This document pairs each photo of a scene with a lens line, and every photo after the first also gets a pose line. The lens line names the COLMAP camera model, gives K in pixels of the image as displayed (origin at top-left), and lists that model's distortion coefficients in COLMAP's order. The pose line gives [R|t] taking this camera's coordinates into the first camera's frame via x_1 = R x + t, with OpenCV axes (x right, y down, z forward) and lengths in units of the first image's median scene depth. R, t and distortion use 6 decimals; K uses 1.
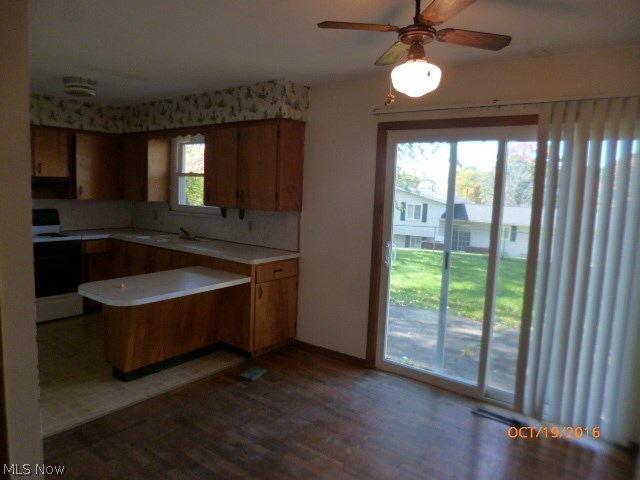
lens RADIAL K [[501.1, 0, 320.0], [0, 501.1, 240.0], [0, 0, 1]] dist [0.000213, 0.003901]
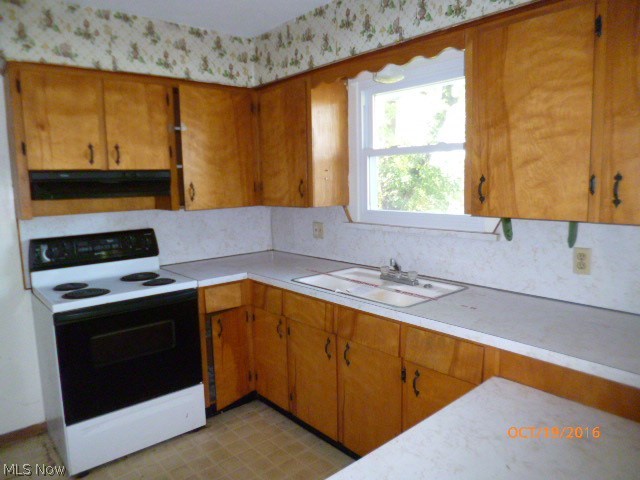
lens RADIAL K [[445.3, 0, 320.0], [0, 445.3, 240.0], [0, 0, 1]] dist [0.001485, 0.000087]
pose [[0.987026, -0.030112, -0.157712, -0.267254], [0.035400, 0.998898, 0.030828, -0.057947], [0.156610, -0.036011, 0.987004, 0.546402]]
